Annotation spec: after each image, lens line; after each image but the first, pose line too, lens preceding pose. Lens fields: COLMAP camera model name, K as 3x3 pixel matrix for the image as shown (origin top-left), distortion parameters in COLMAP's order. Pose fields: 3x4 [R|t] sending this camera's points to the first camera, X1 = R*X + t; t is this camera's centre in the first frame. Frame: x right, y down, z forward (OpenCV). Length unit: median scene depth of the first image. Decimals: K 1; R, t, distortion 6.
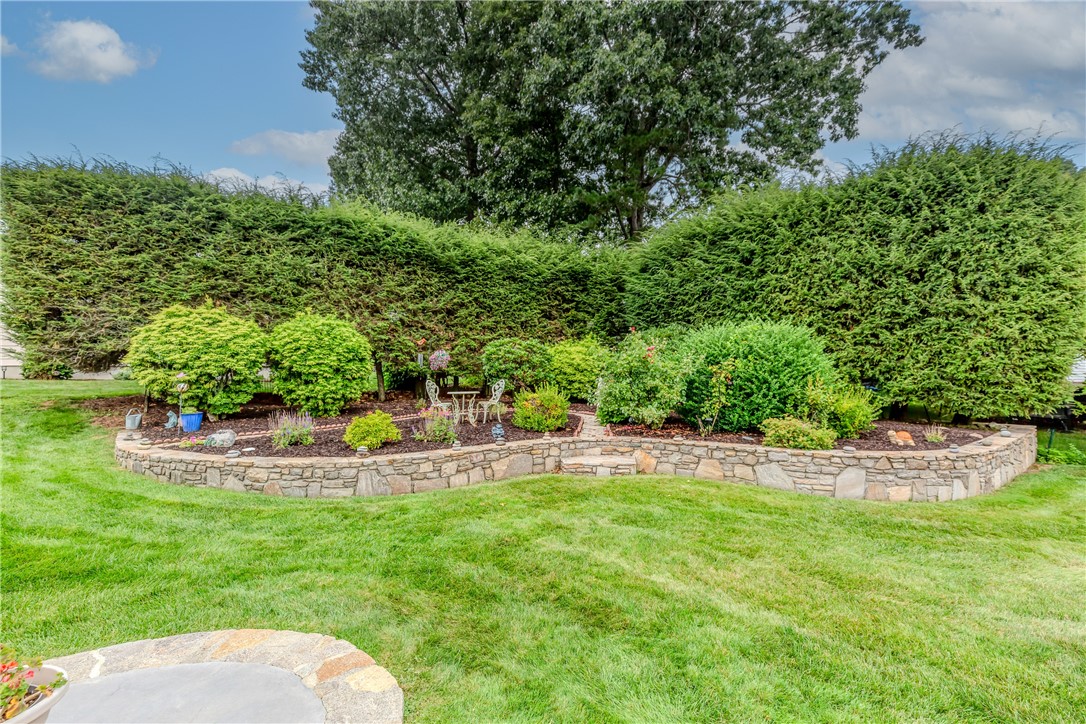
lens RADIAL K [[488.0, 0, 539.1], [0, 488.0, 365.3], [0, 0, 1]] dist [-0.001604, -0.000240]
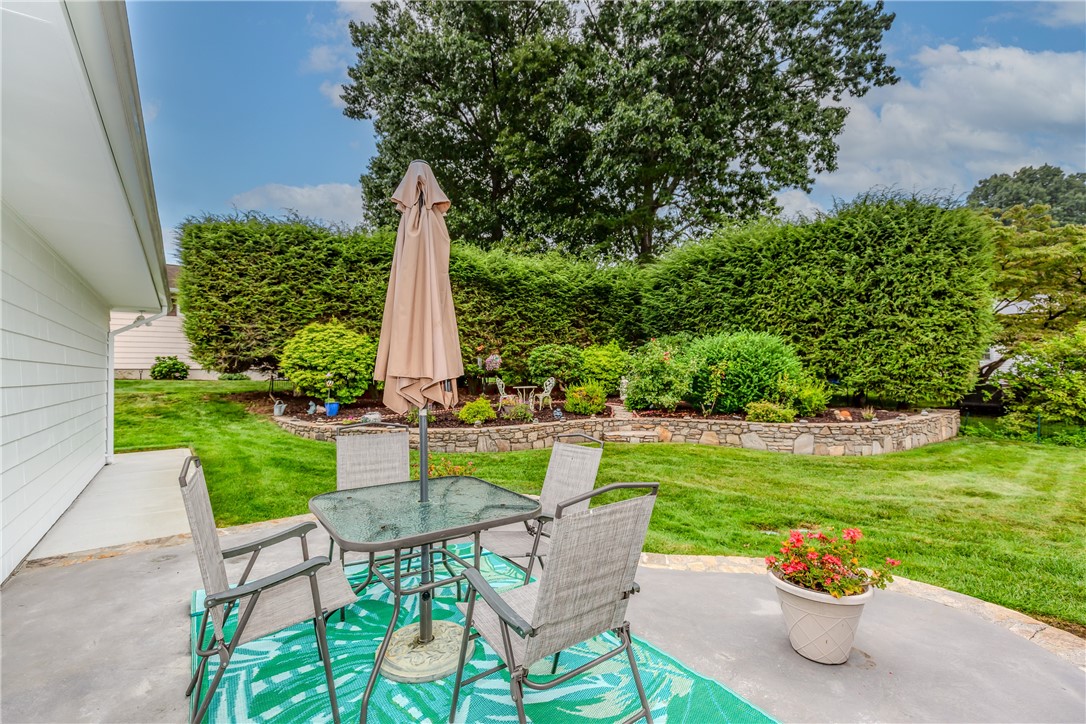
lens RADIAL K [[484.1, 0, 543.0], [0, 484.1, 362.0], [0, 0, 1]] dist [-0.000034, -0.000011]
pose [[0.999960, -0.005882, -0.006714, -0.093354], [0.005824, 0.999945, -0.008694, -0.000515], [0.006765, 0.008655, 0.999940, -0.310415]]
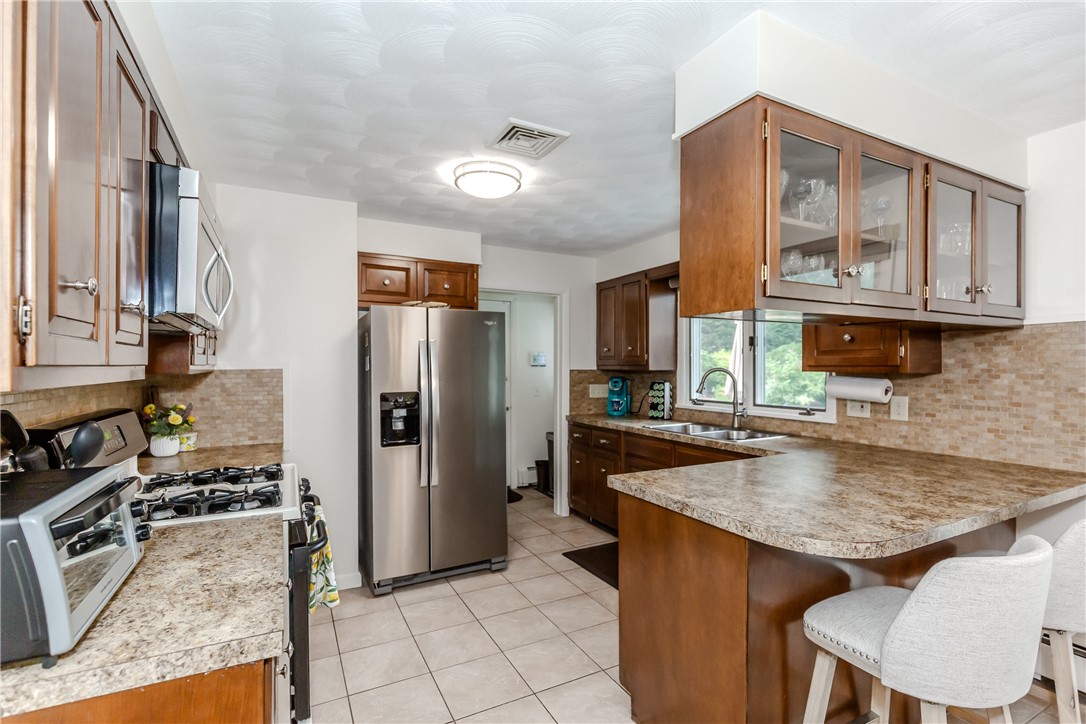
lens RADIAL K [[497.1, 0, 544.1], [0, 497.1, 375.3], [0, 0, 1]] dist [0.000314, -0.000042]
pose [[0.985434, 0.002885, -0.170036, -0.311791], [0.002491, 0.999504, 0.031400, -0.039111], [0.170042, -0.031367, 0.984937, -0.745537]]
